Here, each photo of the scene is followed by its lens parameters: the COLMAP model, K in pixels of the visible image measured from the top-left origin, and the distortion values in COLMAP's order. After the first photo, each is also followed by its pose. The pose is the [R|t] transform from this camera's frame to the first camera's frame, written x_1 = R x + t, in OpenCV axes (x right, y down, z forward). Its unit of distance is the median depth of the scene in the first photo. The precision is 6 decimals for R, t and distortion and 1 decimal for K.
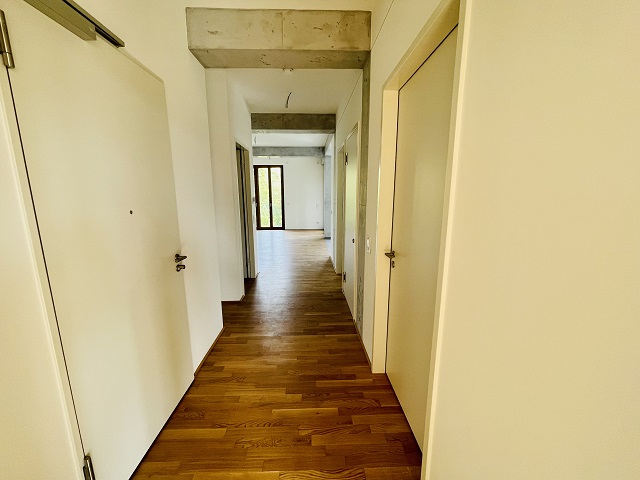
lens RADIAL K [[259.5, 0, 316.8], [0, 259.5, 241.3], [0, 0, 1]] dist [-0.000312, -0.000166]
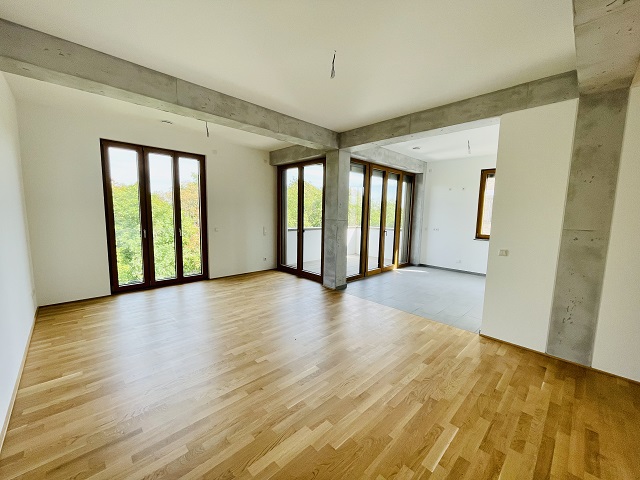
lens RADIAL K [[259.5, 0, 316.8], [0, 259.5, 241.3], [0, 0, 1]] dist [-0.000312, -0.000166]
pose [[0.742733, -0.055142, 0.667313, -0.315824], [0.096675, 0.994992, -0.025383, -0.089323], [-0.662572, 0.083365, 0.744345, 0.483628]]
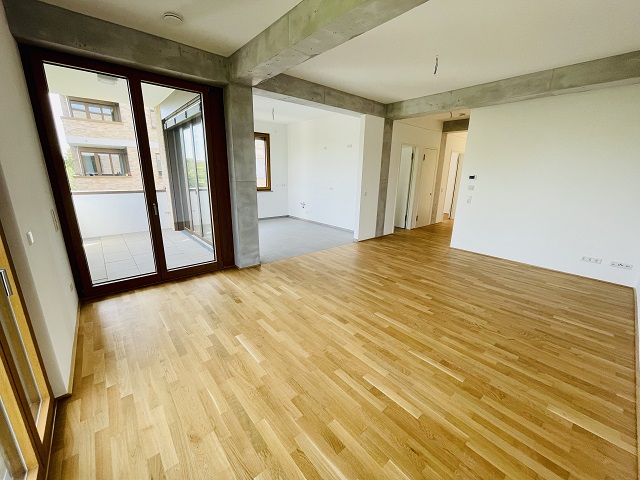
lens RADIAL K [[259.5, 0, 316.8], [0, 259.5, 241.3], [0, 0, 1]] dist [-0.000312, -0.000166]
pose [[-0.621567, -0.207557, 0.755364, -0.335034], [0.127255, 0.924699, 0.358801, -0.179662], [-0.772956, 0.319142, -0.548350, 0.969534]]
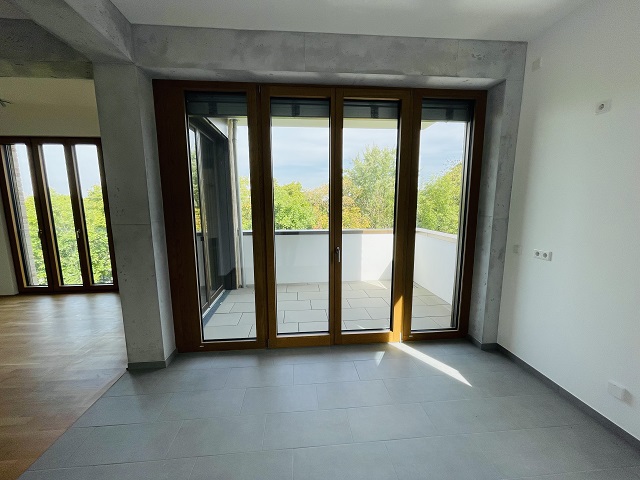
lens RADIAL K [[259.5, 0, 316.8], [0, 259.5, 241.3], [0, 0, 1]] dist [-0.000312, -0.000166]
pose [[0.998590, -0.005969, 0.052743, 0.179365], [0.008144, 0.999121, -0.041122, -0.111122], [-0.052451, 0.041493, 0.997761, 0.581623]]
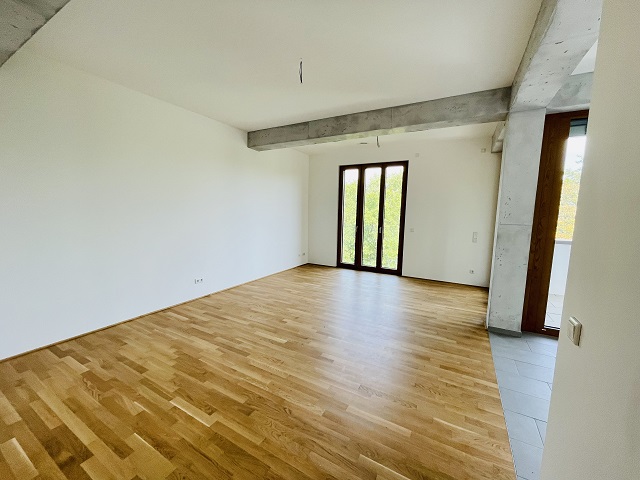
lens RADIAL K [[259.5, 0, 316.8], [0, 259.5, 241.3], [0, 0, 1]] dist [-0.000312, -0.000166]
pose [[0.855076, 0.081873, -0.511998, -0.000279], [-0.116115, 0.992612, -0.035193, -0.080490], [0.505334, 0.089543, 0.858266, 0.441277]]
